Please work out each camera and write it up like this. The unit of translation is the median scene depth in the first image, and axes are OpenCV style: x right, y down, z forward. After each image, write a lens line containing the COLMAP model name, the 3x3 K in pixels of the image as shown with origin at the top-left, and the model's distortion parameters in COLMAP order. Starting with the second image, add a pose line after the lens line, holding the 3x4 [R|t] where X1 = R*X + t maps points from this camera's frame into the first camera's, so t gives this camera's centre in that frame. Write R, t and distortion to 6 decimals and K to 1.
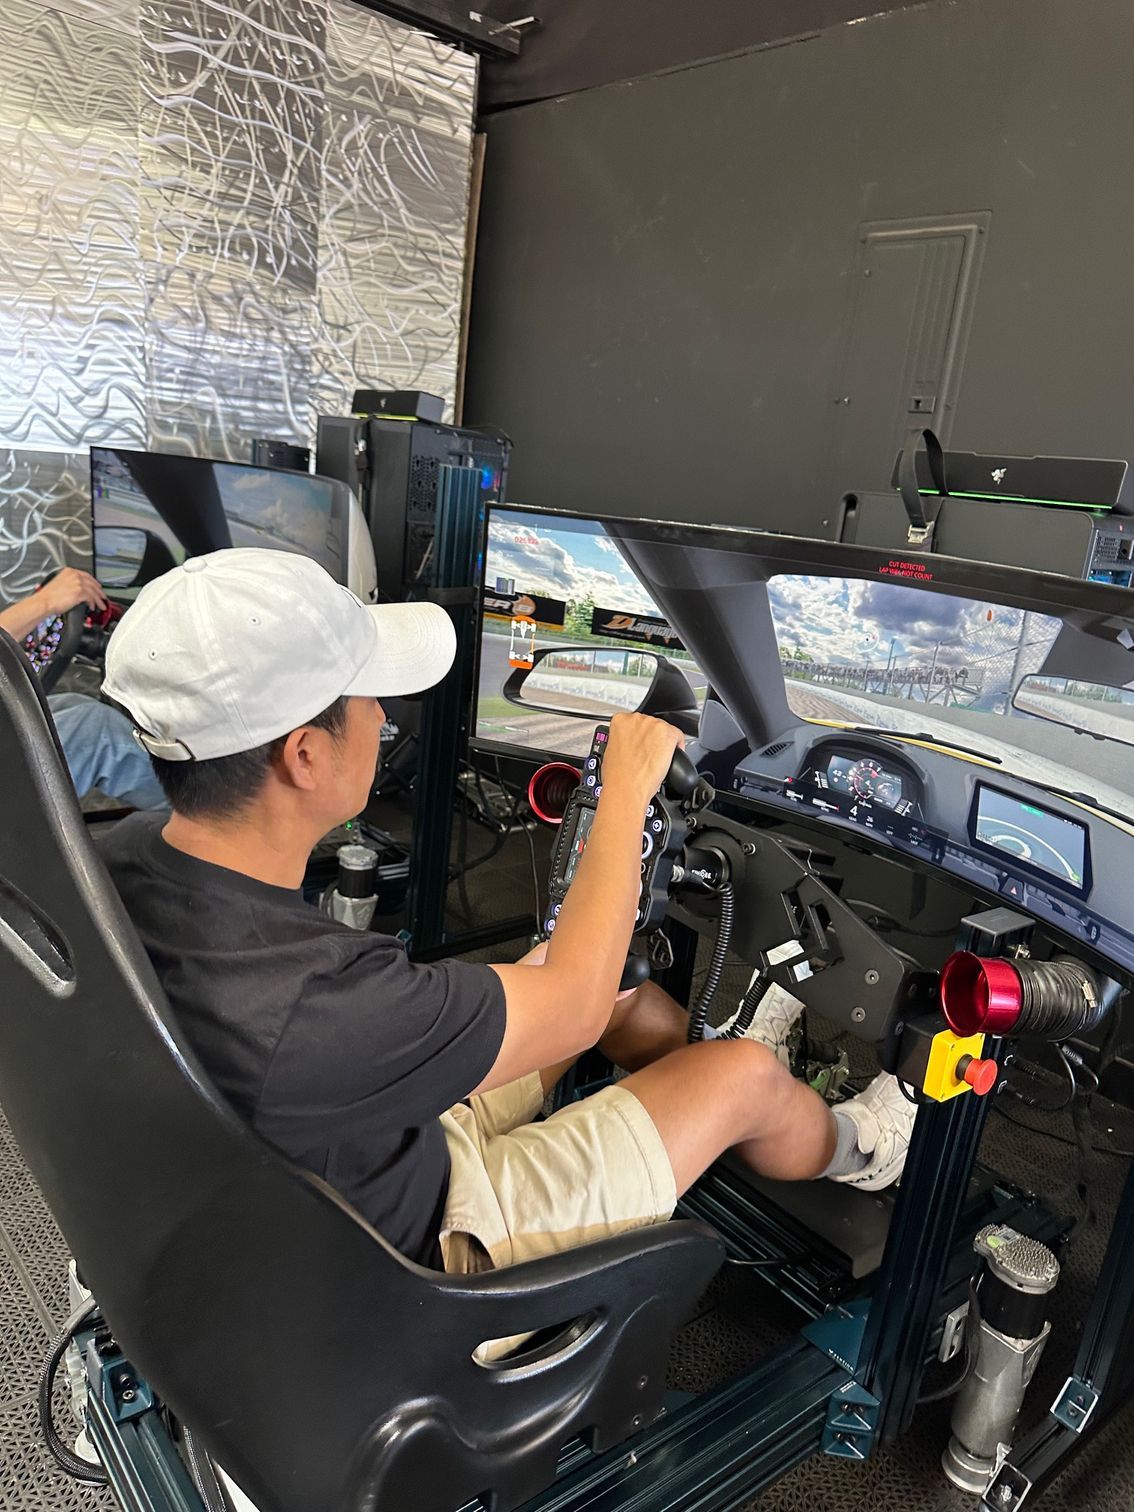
lens RADIAL K [[1076.6, 0, 598.2], [0, 1076.6, 768.0], [0, 0, 1]] dist [-0.011502, -0.003203]
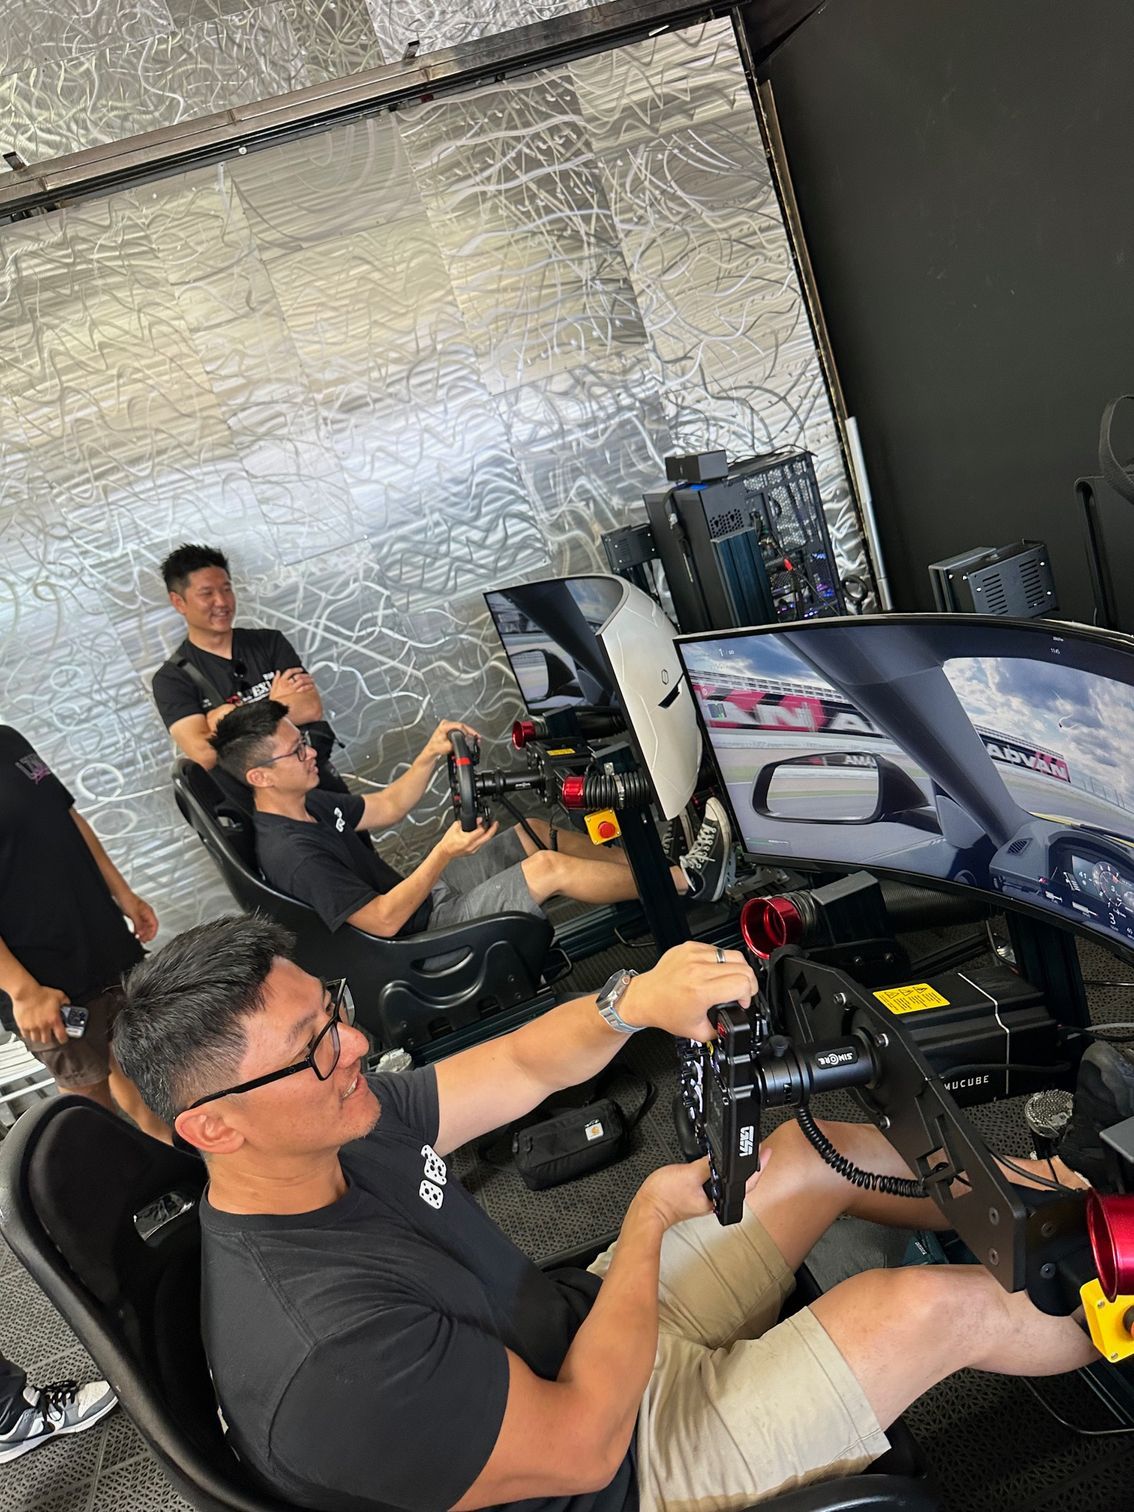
lens RADIAL K [[1085.7, 0, 571.3], [0, 1085.7, 761.2], [0, 0, 1]] dist [-0.009666, -0.007831]
pose [[0.793086, -0.220060, -0.567969, 0.180870], [0.265754, 0.964038, -0.002430, -0.080853], [0.548078, -0.149013, 0.823046, 0.063648]]
